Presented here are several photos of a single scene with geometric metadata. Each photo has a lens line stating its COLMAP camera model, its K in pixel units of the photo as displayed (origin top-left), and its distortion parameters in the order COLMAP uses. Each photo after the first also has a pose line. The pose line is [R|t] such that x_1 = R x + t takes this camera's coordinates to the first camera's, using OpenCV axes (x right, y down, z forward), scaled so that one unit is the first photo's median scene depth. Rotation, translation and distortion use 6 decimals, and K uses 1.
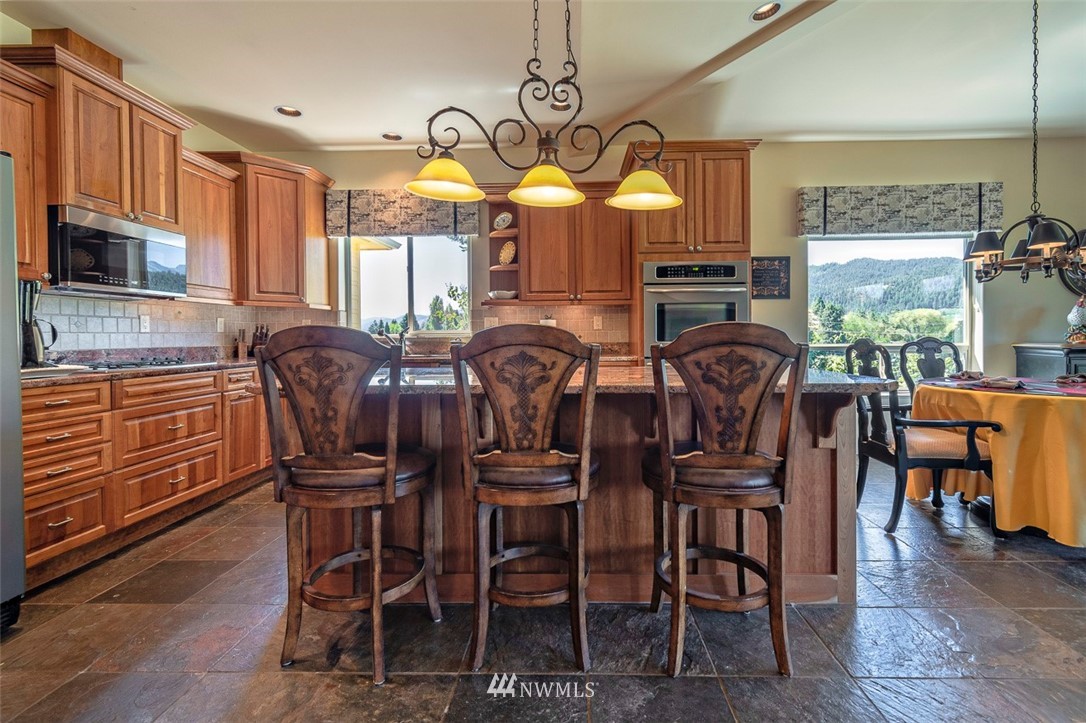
lens RADIAL K [[503.3, 0, 566.4], [0, 503.3, 343.1], [0, 0, 1]] dist [0.000177, -0.000397]
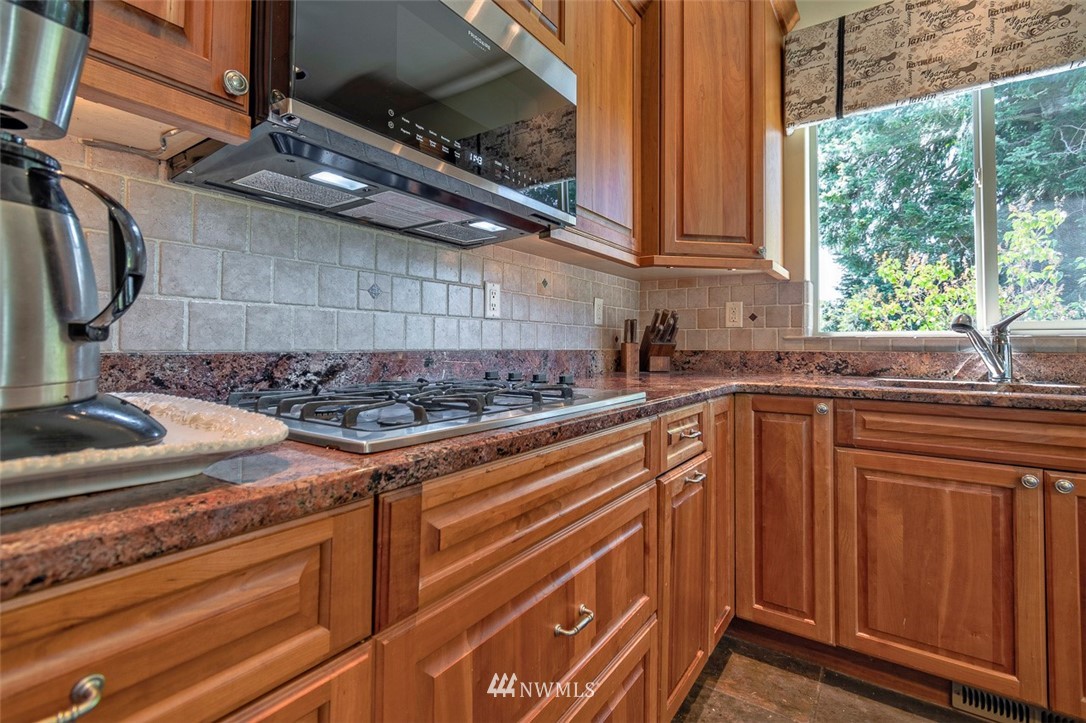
lens RADIAL K [[499.8, 0, 540.8], [0, 499.8, 339.2], [0, 0, 1]] dist [-0.003534, -0.000715]
pose [[0.830670, 0.006700, -0.556725, -0.469184], [-0.022162, 0.999533, -0.021037, 0.007653], [0.556324, 0.029813, 0.830430, 0.553965]]
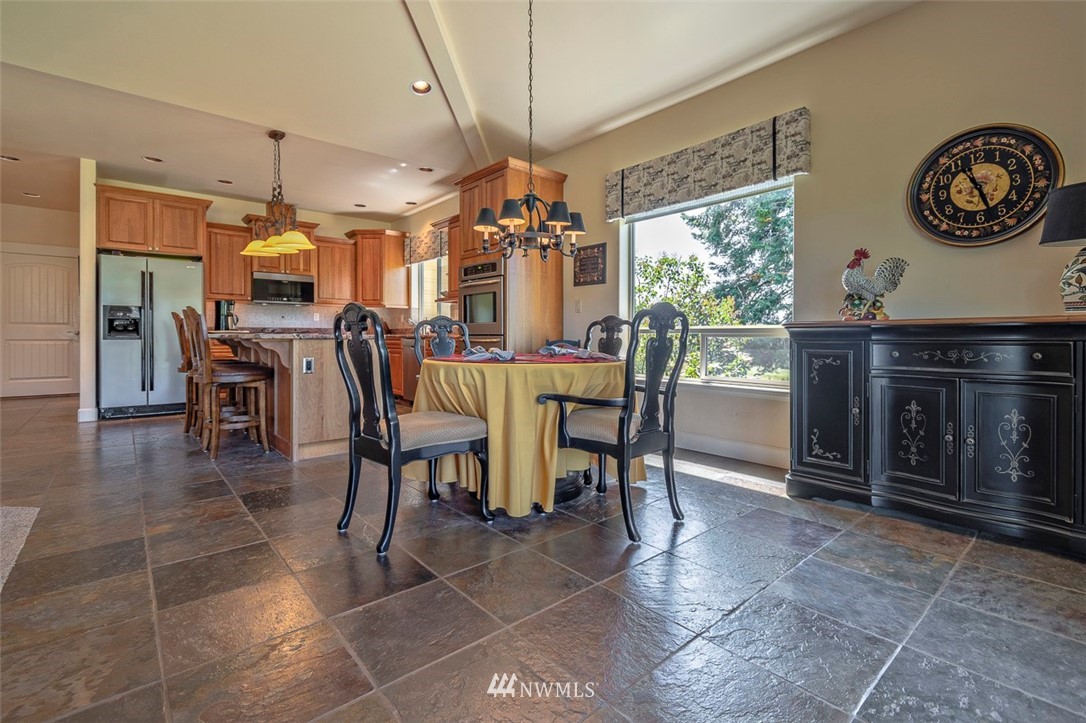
lens RADIAL K [[499.8, 0, 540.8], [0, 499.8, 339.2], [0, 0, 1]] dist [-0.003534, -0.000715]
pose [[0.661446, 0.014196, -0.749858, 1.309269], [-0.019515, 0.999808, 0.001714, 0.033019], [0.749739, 0.013500, 0.661596, 0.252926]]
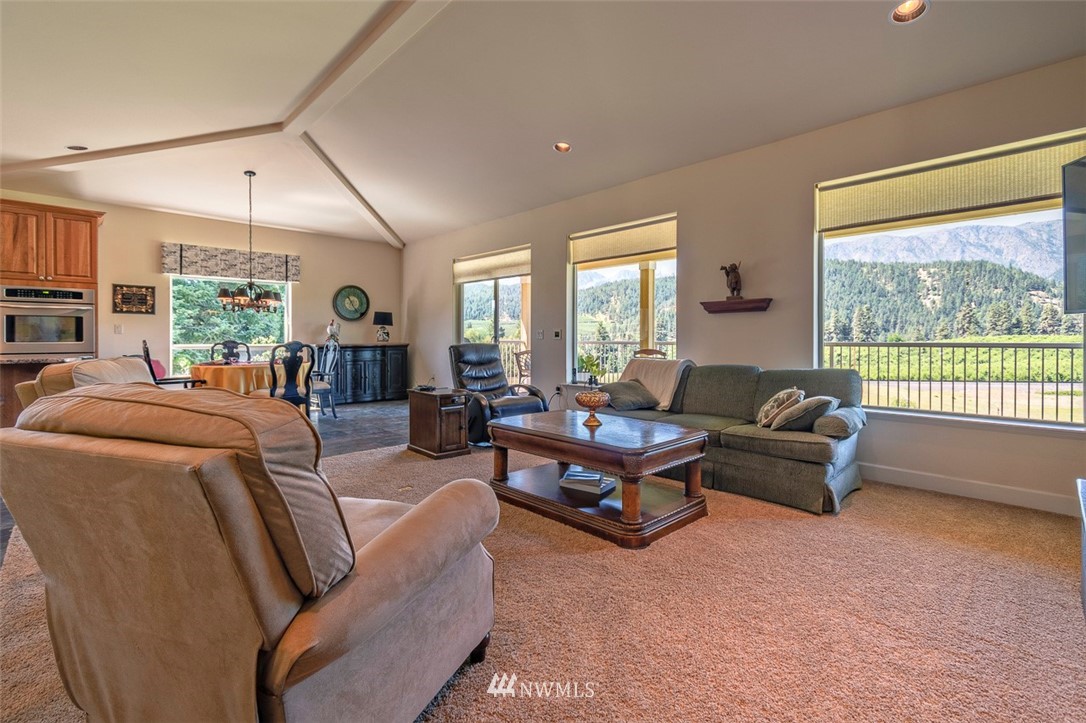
lens RADIAL K [[491.1, 0, 545.3], [0, 491.1, 340.4], [0, 0, 1]] dist [0.000436, -0.000396]
pose [[0.706266, 0.007470, 0.707907, 0.265135], [0.003304, 0.999899, -0.013848, 0.015791], [-0.707939, 0.012119, 0.706169, -0.995775]]
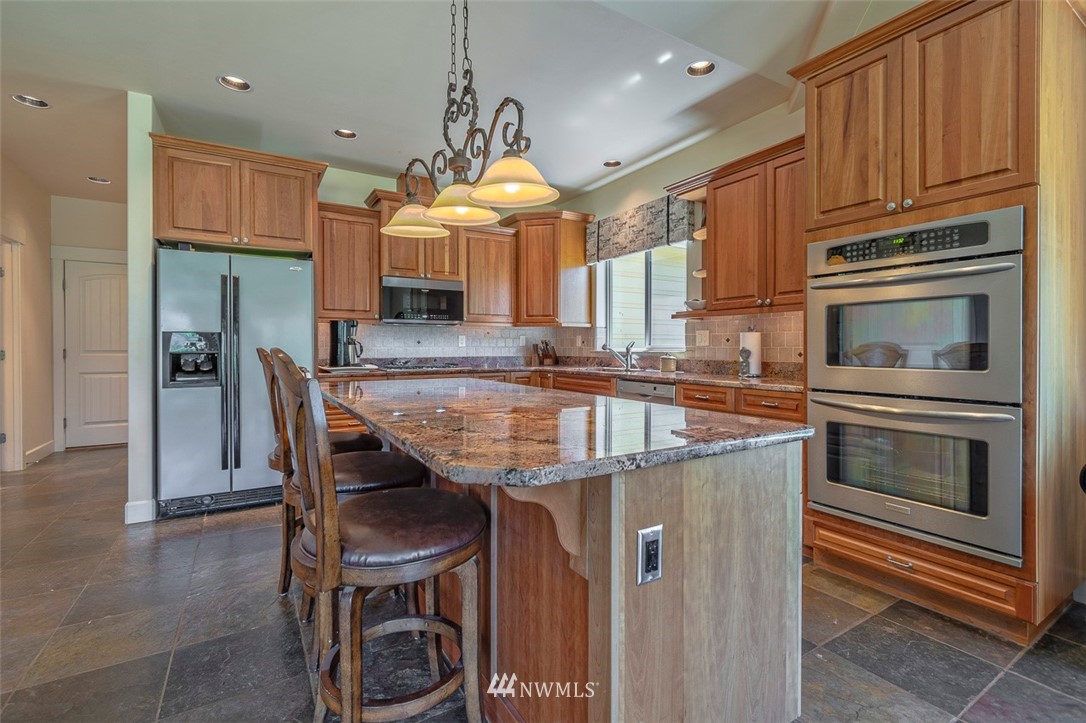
lens RADIAL K [[484.9, 0, 540.1], [0, 484.9, 347.8], [0, 0, 1]] dist [0.000685, -0.000447]
pose [[0.536435, 0.009662, -0.843886, 0.488151], [-0.016307, 0.999866, 0.001083, -0.020255], [0.843784, 0.013180, 0.536521, 0.356089]]
